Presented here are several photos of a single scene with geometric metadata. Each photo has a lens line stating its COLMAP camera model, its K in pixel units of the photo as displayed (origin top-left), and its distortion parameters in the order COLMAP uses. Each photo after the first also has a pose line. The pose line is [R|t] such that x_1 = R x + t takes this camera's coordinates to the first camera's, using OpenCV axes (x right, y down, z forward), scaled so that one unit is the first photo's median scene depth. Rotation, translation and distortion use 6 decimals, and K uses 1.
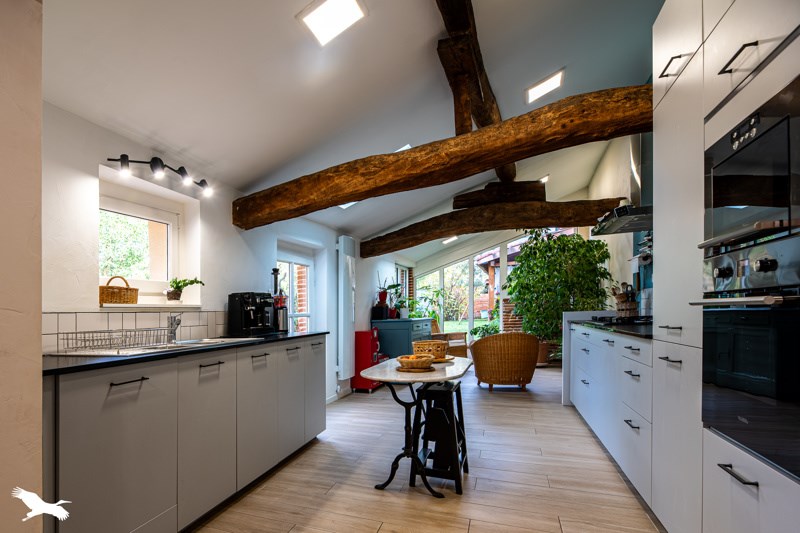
lens RADIAL K [[322.0, 0, 400.0], [0, 322.0, 266.5], [0, 0, 1]] dist [-0.000197, -0.000016]
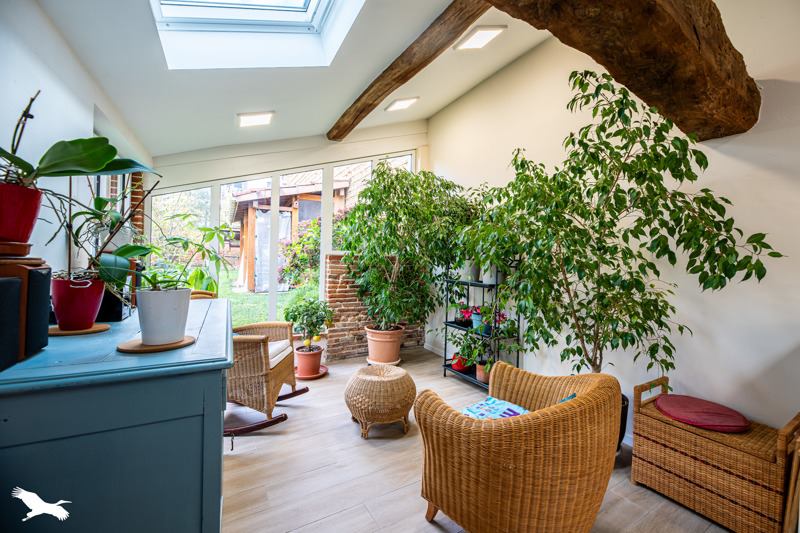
lens RADIAL K [[322.0, 0, 400.0], [0, 322.0, 266.5], [0, 0, 1]] dist [-0.000197, -0.000016]
pose [[0.706890, 0.046620, 0.705786, -0.022139], [-0.151027, 0.984763, 0.086216, 0.066764], [-0.691012, -0.167538, 0.703160, 0.663272]]
